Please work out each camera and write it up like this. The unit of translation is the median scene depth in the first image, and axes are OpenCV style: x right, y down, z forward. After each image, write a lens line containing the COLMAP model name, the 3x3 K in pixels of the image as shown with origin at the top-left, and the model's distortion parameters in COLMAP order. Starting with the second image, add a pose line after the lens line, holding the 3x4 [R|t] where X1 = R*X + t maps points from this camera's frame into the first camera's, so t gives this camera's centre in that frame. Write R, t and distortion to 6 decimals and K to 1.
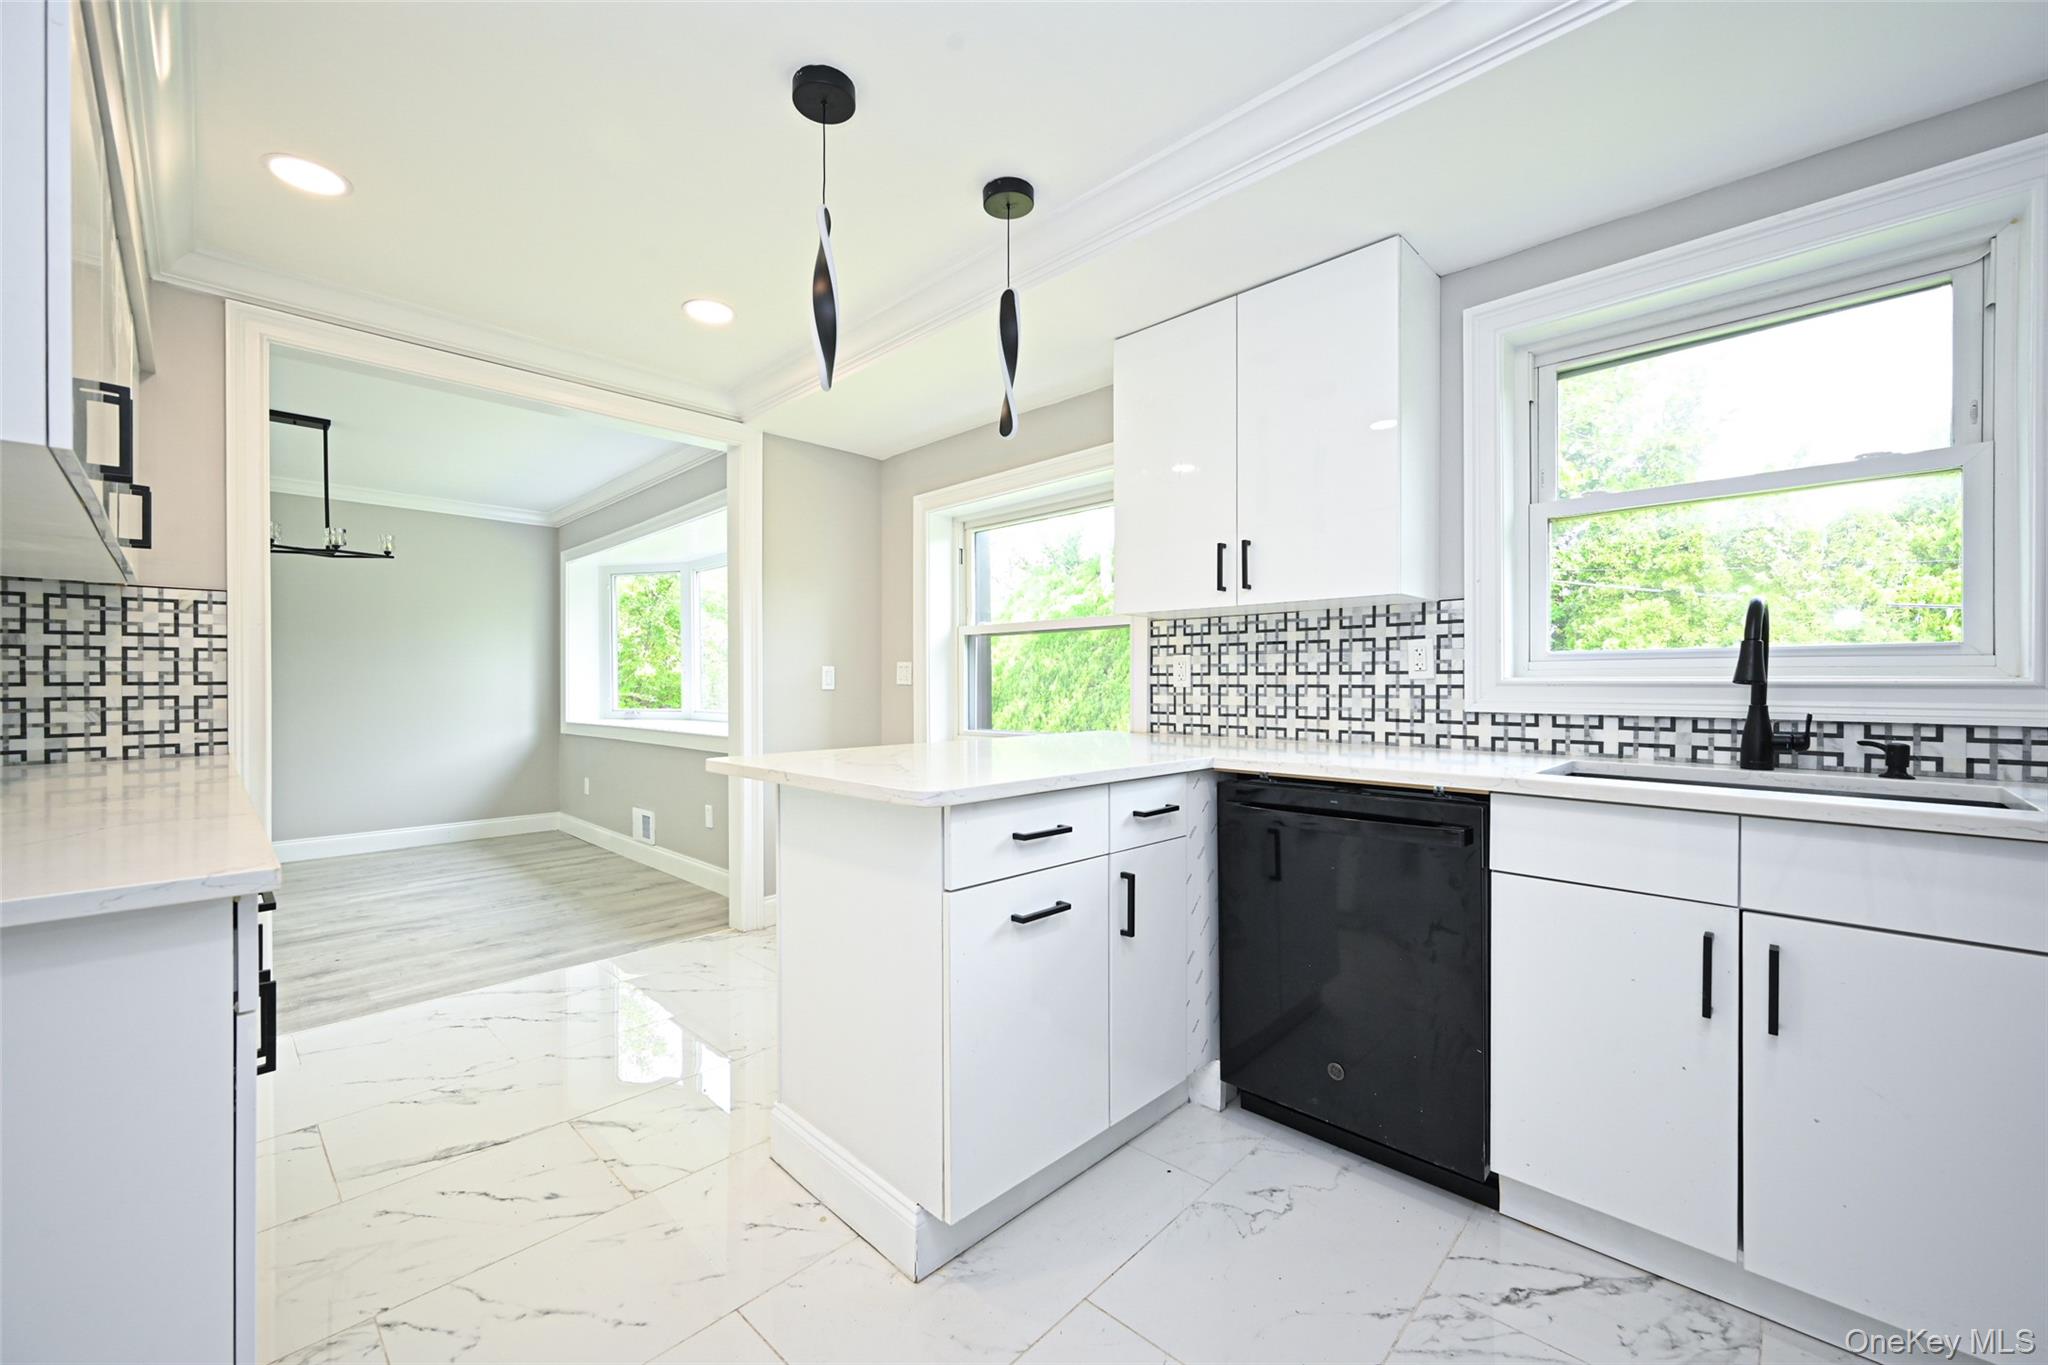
lens RADIAL K [[805.7, 0, 1026.3], [0, 805.7, 684.8], [0, 0, 1]] dist [-0.002831, 0.001016]
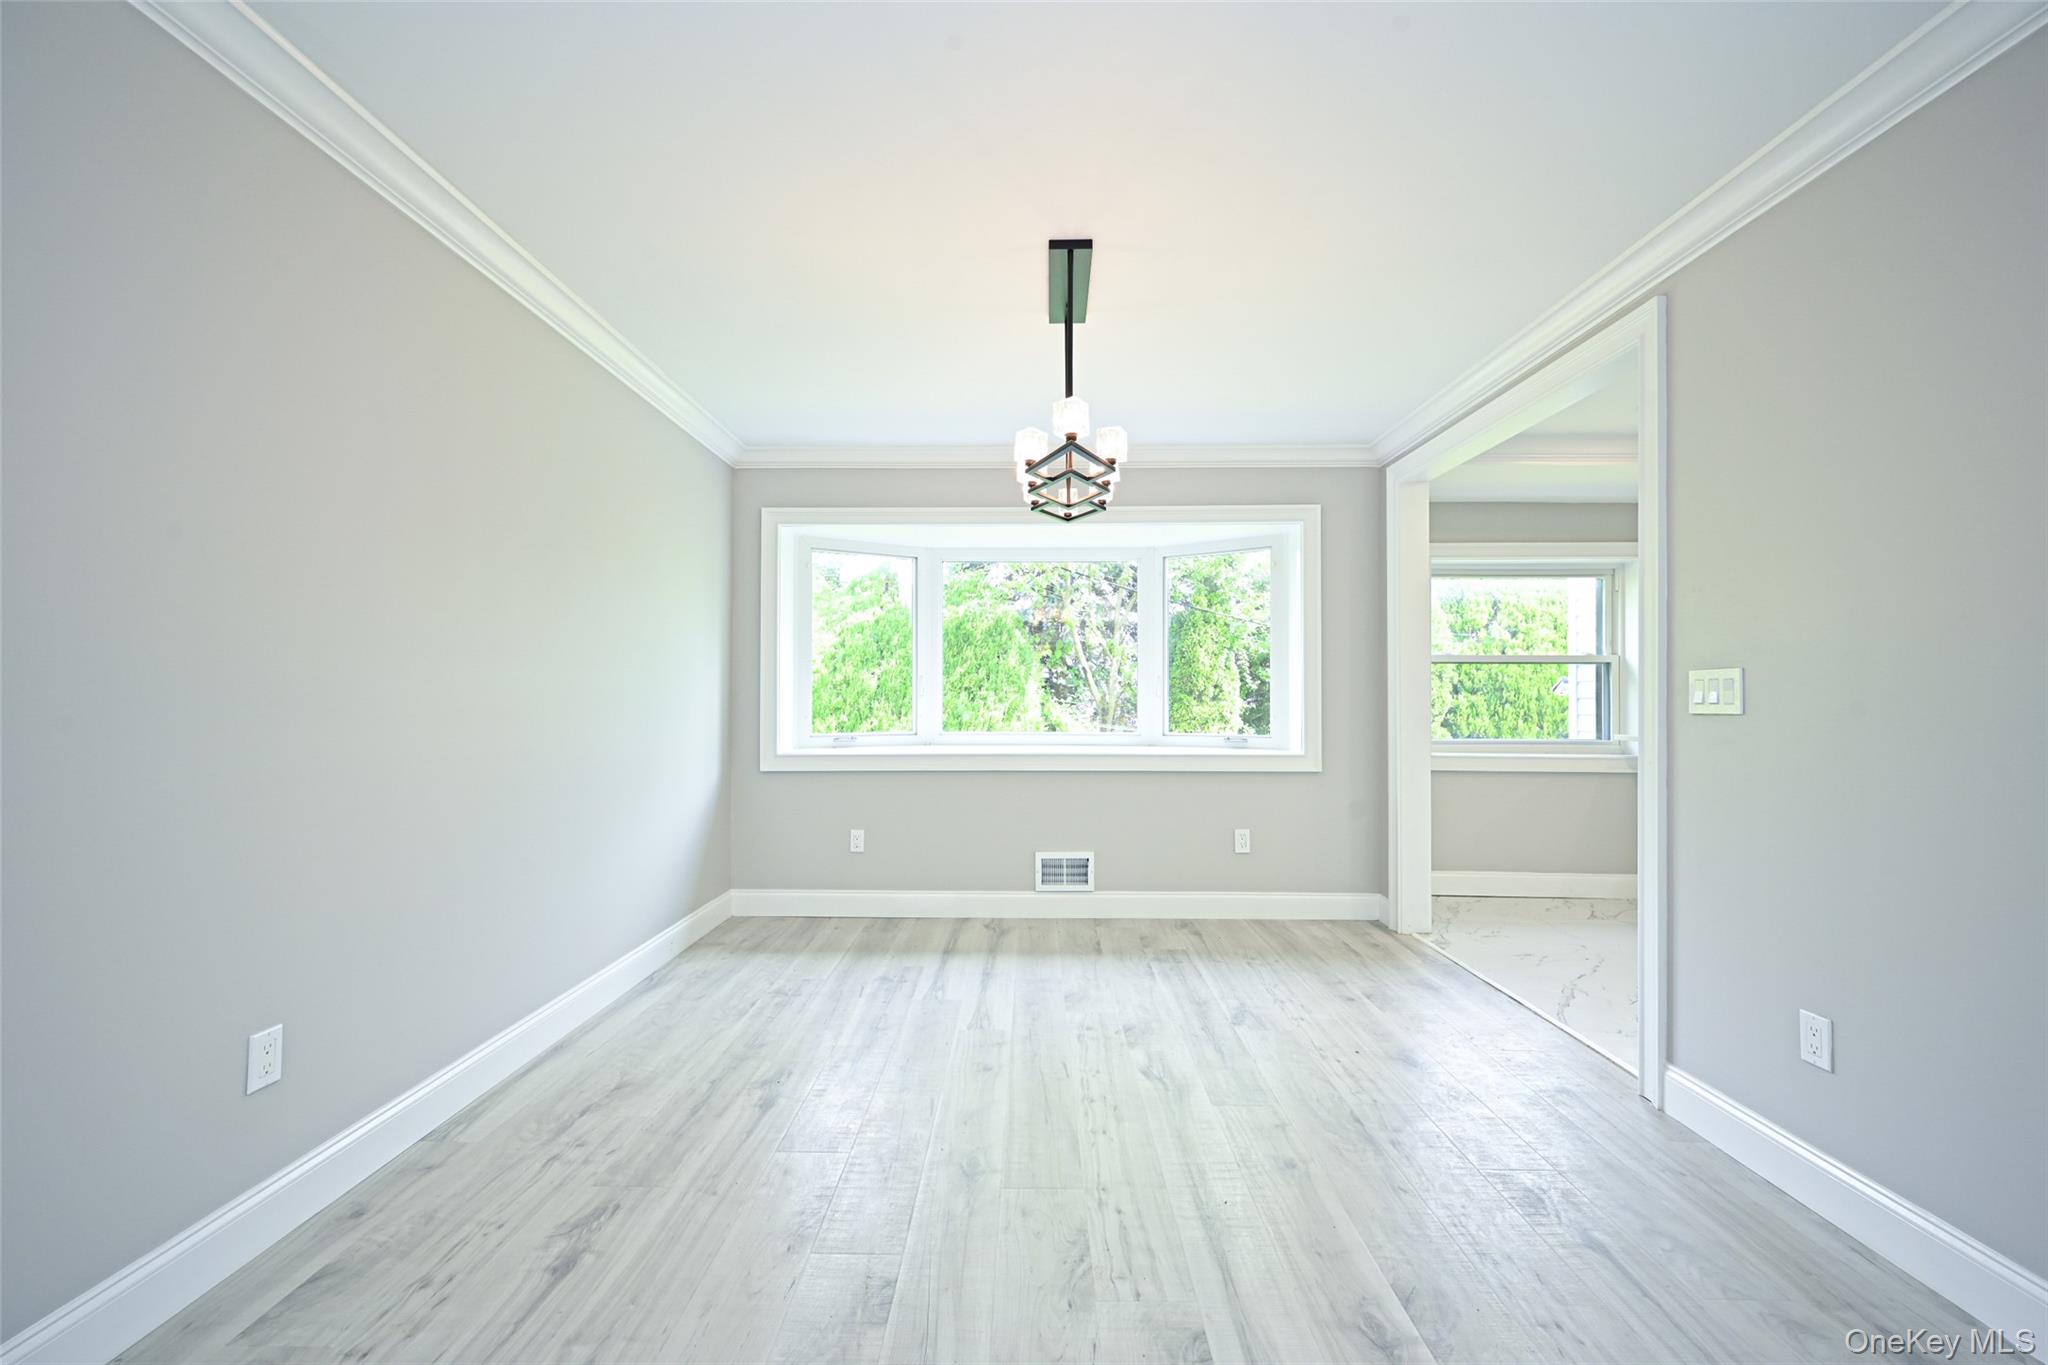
lens RADIAL K [[805.7, 0, 1021.8], [0, 805.7, 687.4], [0, 0, 1]] dist [-0.002831, 0.001016]
pose [[0.732620, 0.015142, 0.680469, -2.154381], [-0.003620, 0.999825, -0.018350, 0.002176], [-0.680628, 0.010980, 0.732547, 0.845100]]
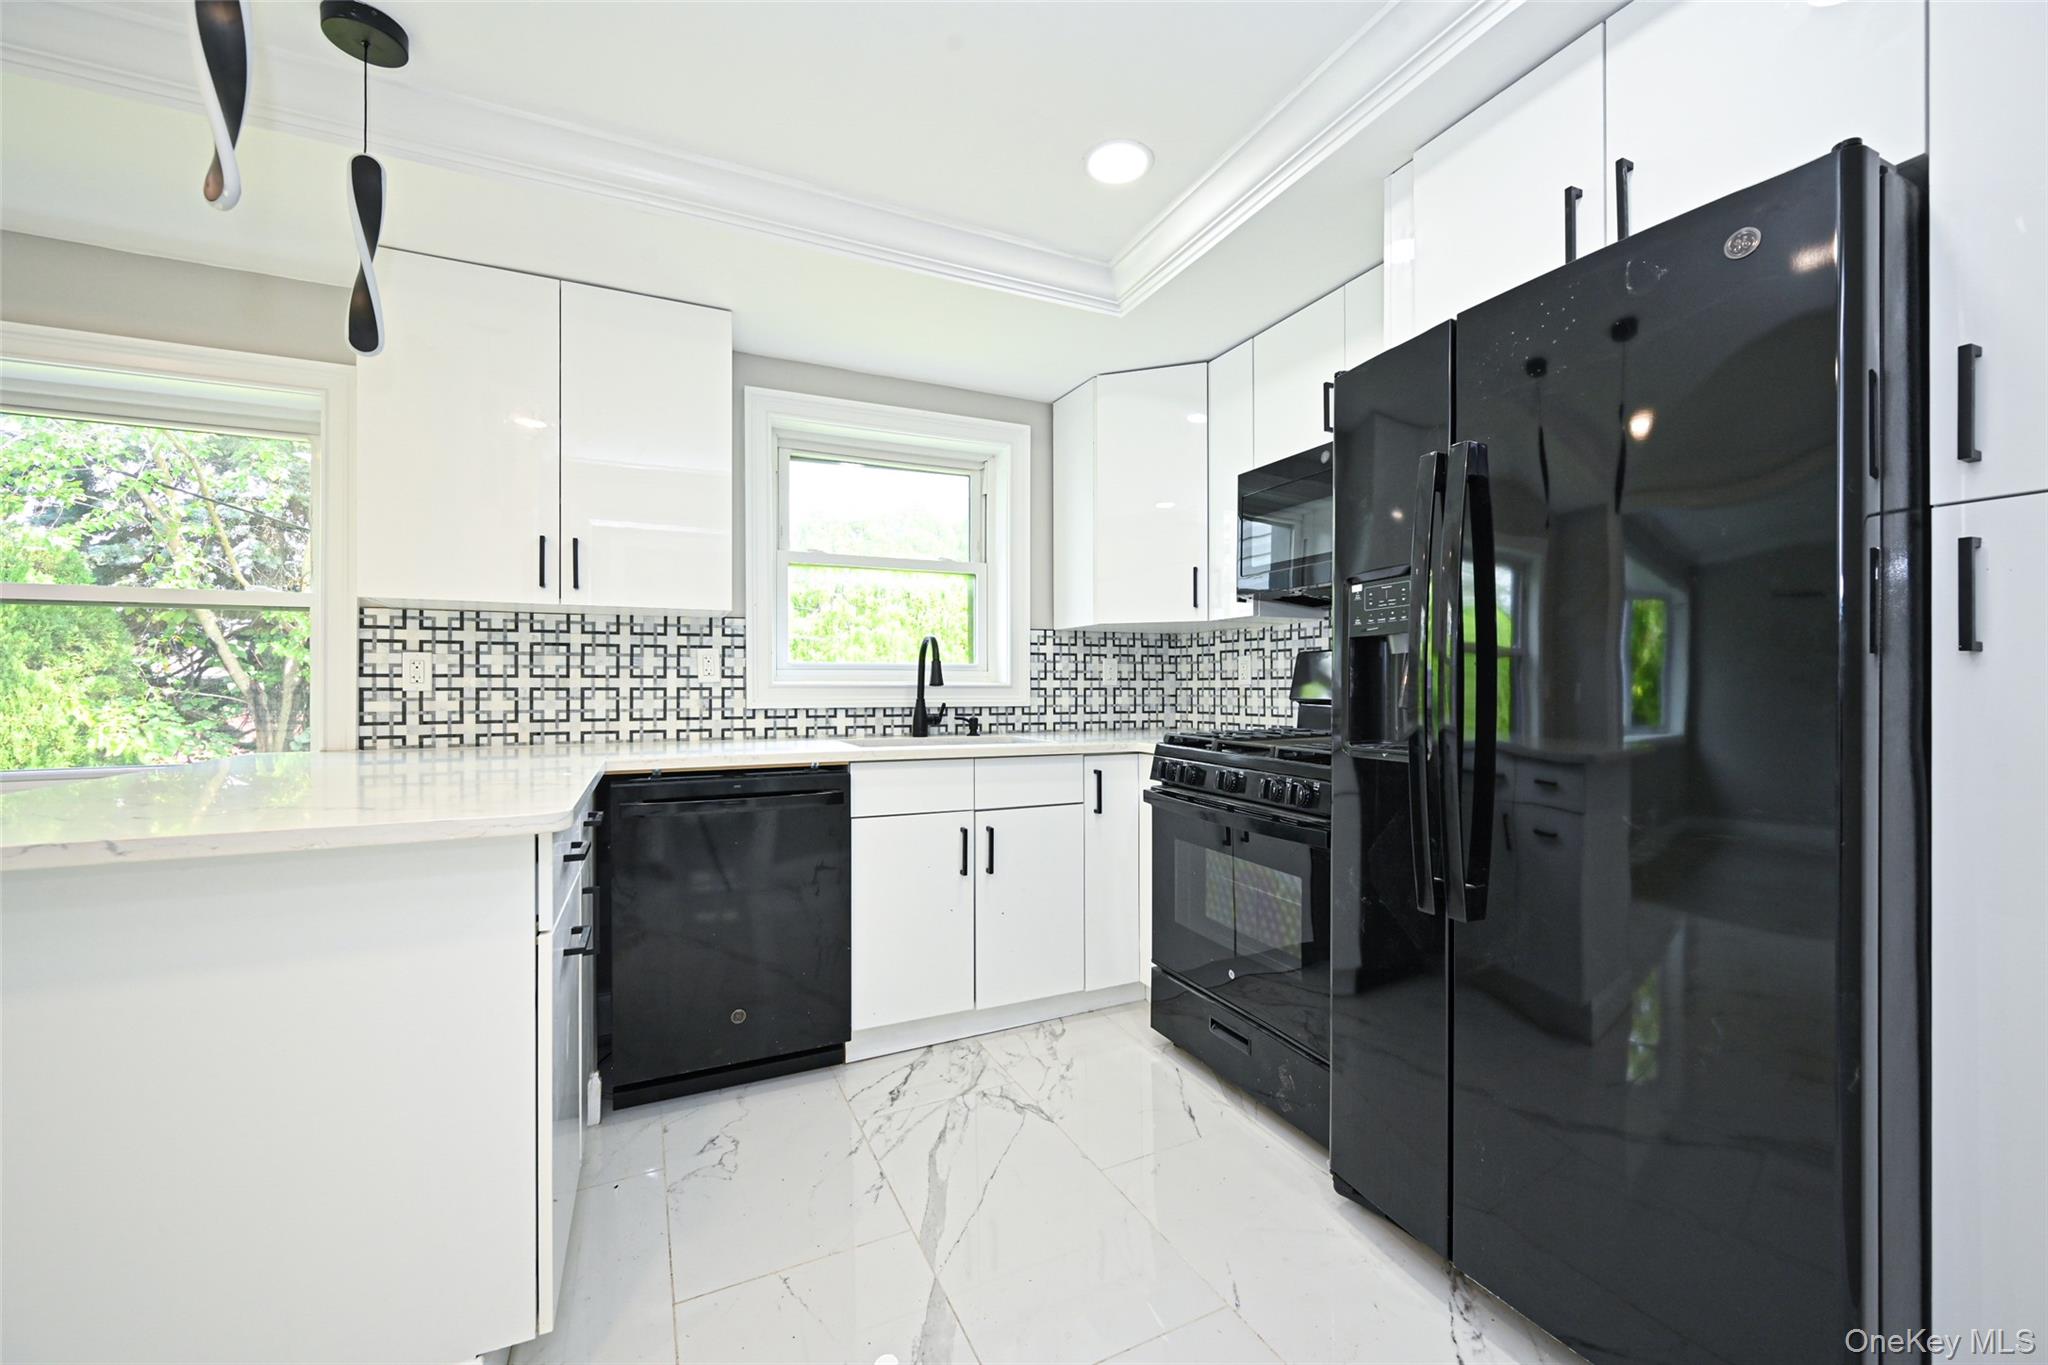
lens RADIAL K [[805.7, 0, 1024.1], [0, 805.7, 683.6], [0, 0, 1]] dist [-0.002831, 0.001016]
pose [[0.349608, 0.005230, 0.936882, -0.419064], [0.005449, 0.999956, -0.007616, 0.005640], [-0.936880, 0.007768, 0.349564, 0.145248]]
